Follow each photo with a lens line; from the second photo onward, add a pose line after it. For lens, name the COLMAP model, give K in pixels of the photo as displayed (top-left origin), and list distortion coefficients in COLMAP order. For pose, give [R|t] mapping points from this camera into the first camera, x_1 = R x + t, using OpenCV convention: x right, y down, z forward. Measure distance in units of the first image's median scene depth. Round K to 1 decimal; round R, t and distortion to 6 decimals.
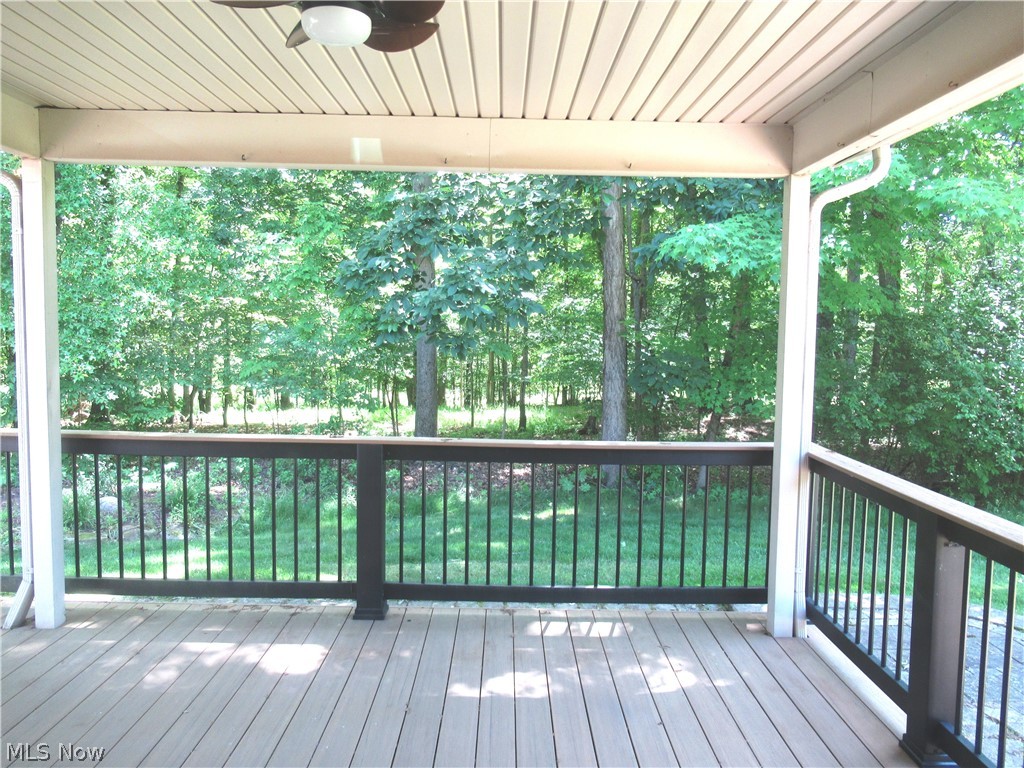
lens RADIAL K [[767.4, 0, 510.1], [0, 767.4, 389.8], [0, 0, 1]] dist [0.005833, -0.008674]
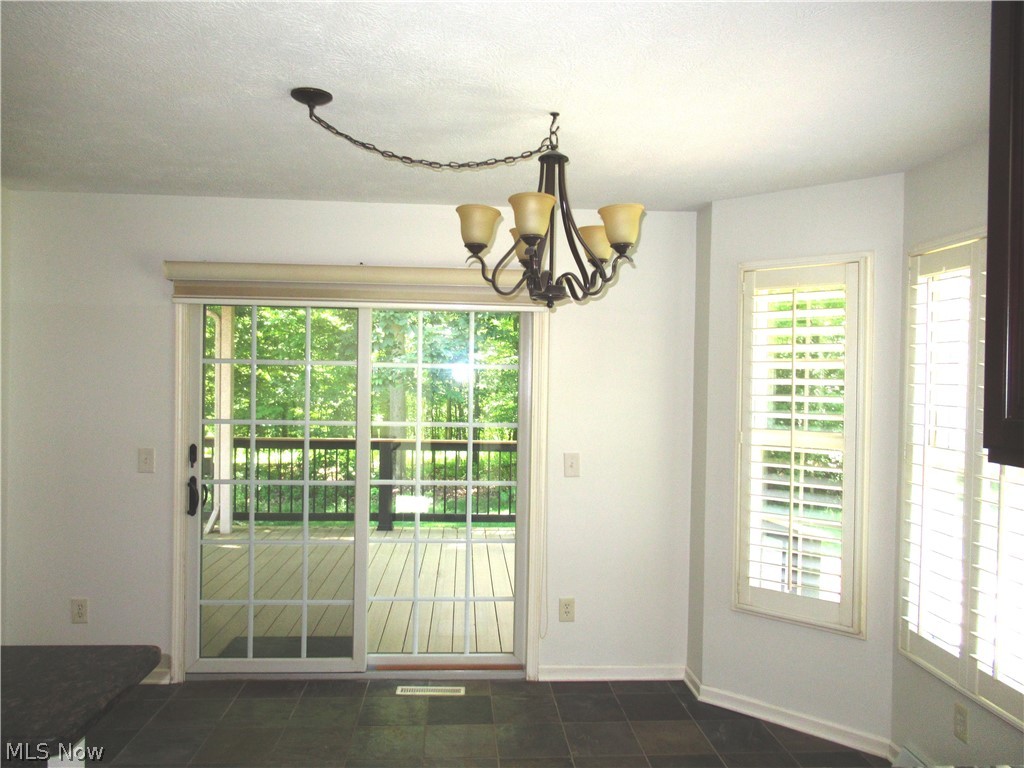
lens RADIAL K [[767.4, 0, 514.2], [0, 767.4, 389.7], [0, 0, 1]] dist [0.005833, -0.008674]
pose [[0.998239, 0.000426, 0.059316, 0.013905], [0.003430, 0.997887, -0.064886, 0.025719], [-0.059218, 0.064976, 0.996128, -0.423581]]
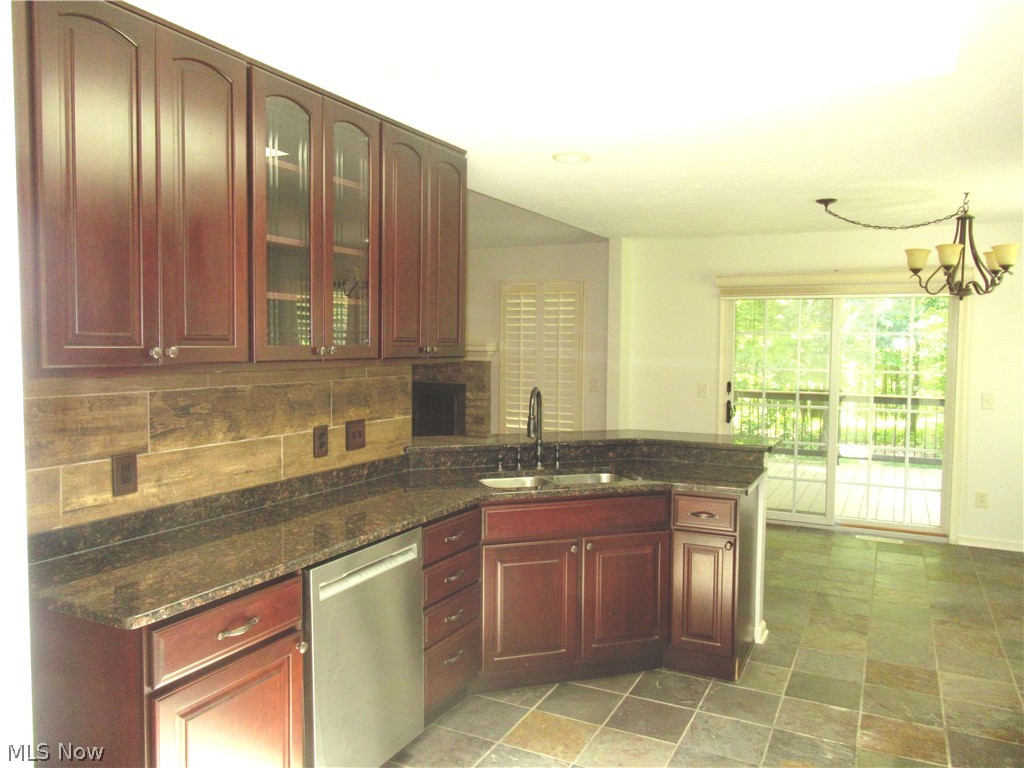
lens RADIAL K [[767.4, 0, 515.5], [0, 767.4, 386.7], [0, 0, 1]] dist [0.005833, -0.008674]
pose [[0.891155, 0.018644, -0.453315, 0.010310], [-0.033101, 0.999164, -0.023978, 0.083585], [0.452489, 0.036373, 0.891028, -0.994682]]
